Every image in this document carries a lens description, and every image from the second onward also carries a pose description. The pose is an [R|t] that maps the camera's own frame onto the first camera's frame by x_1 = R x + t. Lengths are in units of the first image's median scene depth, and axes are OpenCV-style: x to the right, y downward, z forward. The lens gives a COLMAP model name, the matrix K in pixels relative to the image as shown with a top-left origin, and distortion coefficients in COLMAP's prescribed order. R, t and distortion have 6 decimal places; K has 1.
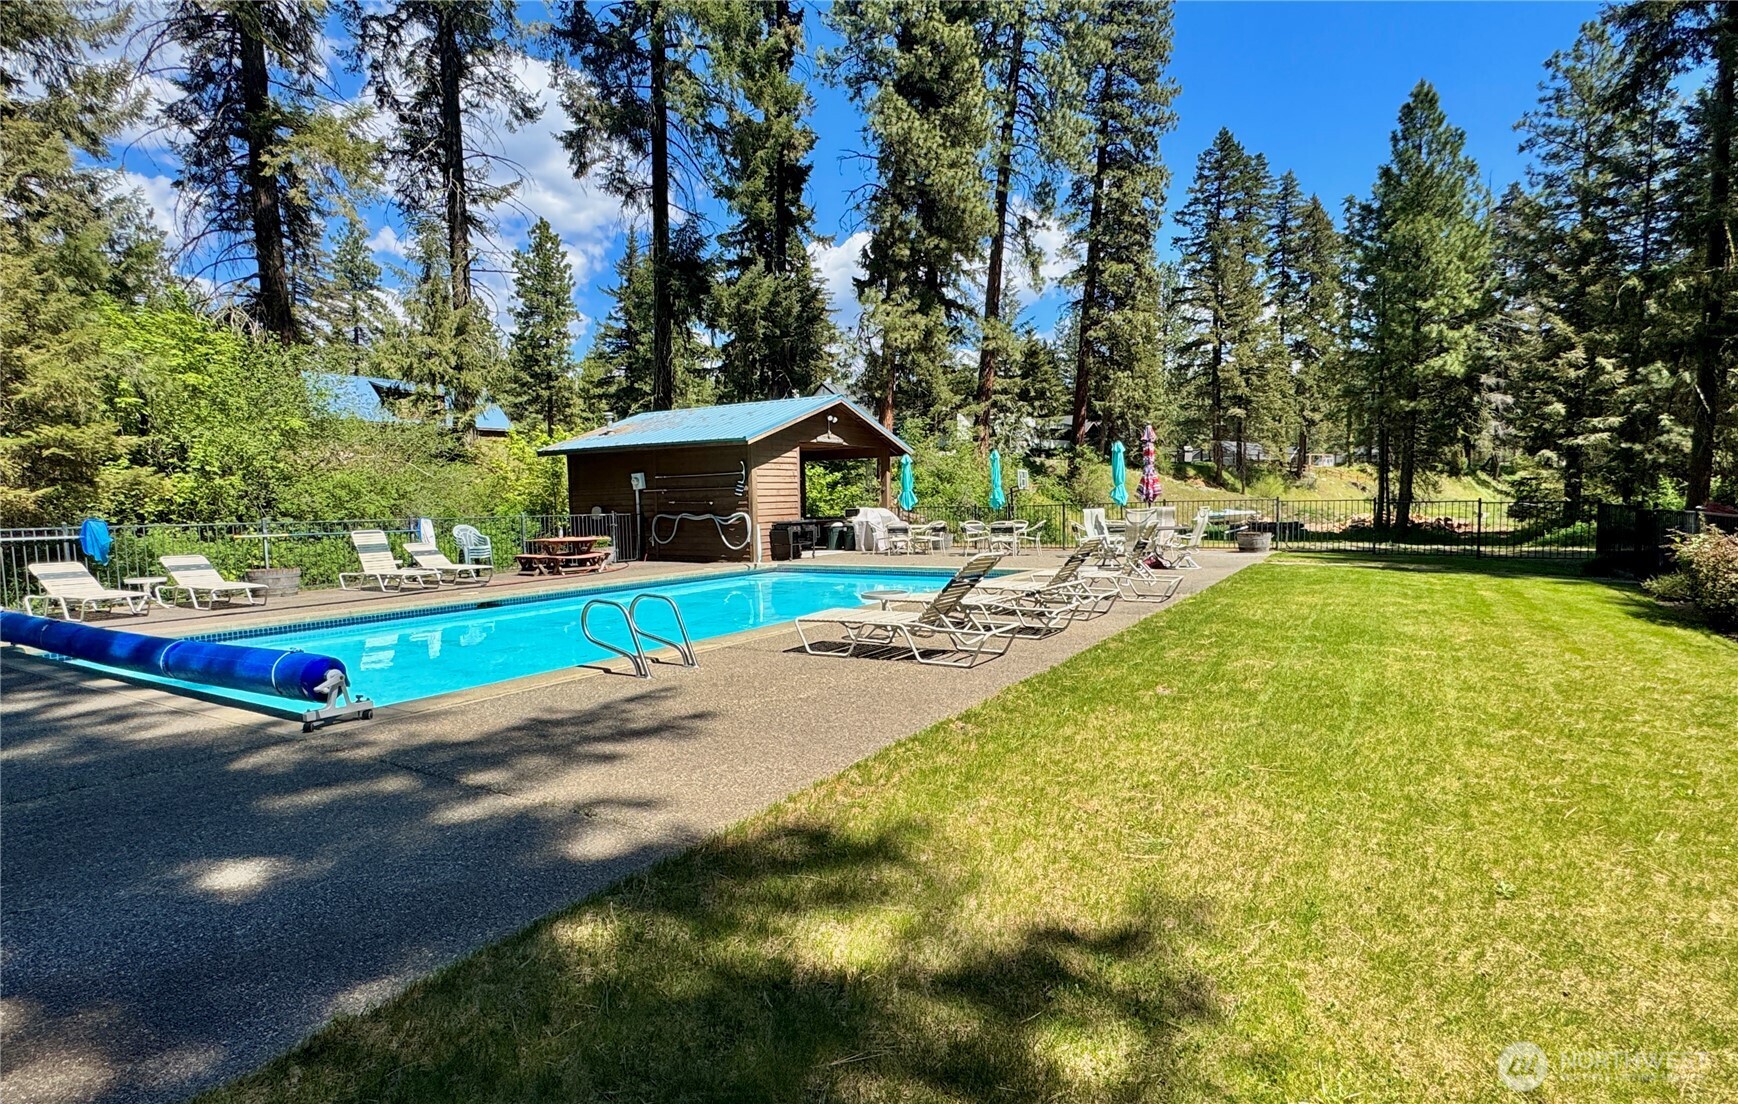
lens RADIAL K [[870.3, 0, 867.3], [0, 870.3, 553.2], [0, 0, 1]] dist [0.000037, 0.000000]
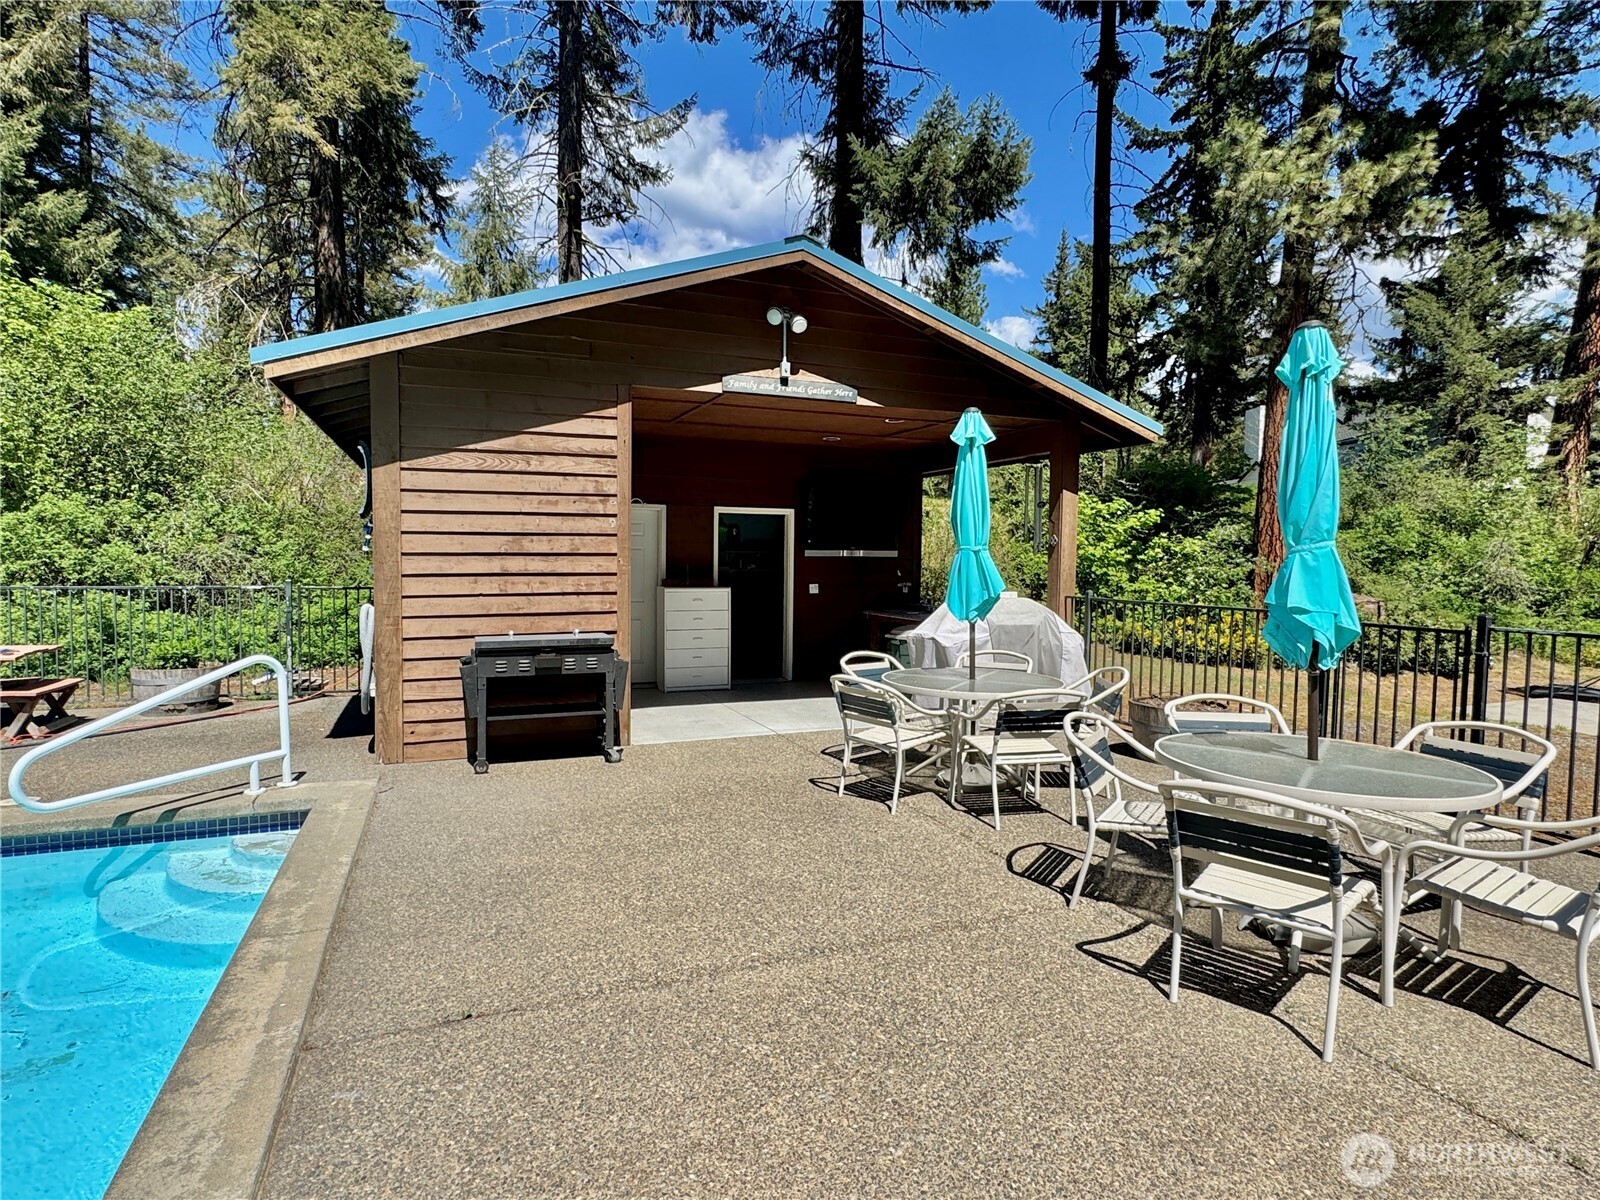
lens RADIAL K [[857.6, 0, 802.8], [0, 857.6, 599.8], [0, 0, 1]] dist [-0.002383, -0.000374]
pose [[0.808251, 0.060409, -0.585730, 0.137882], [-0.061336, 0.997950, 0.018286, -0.050319], [0.585634, 0.021147, 0.810300, 0.657126]]
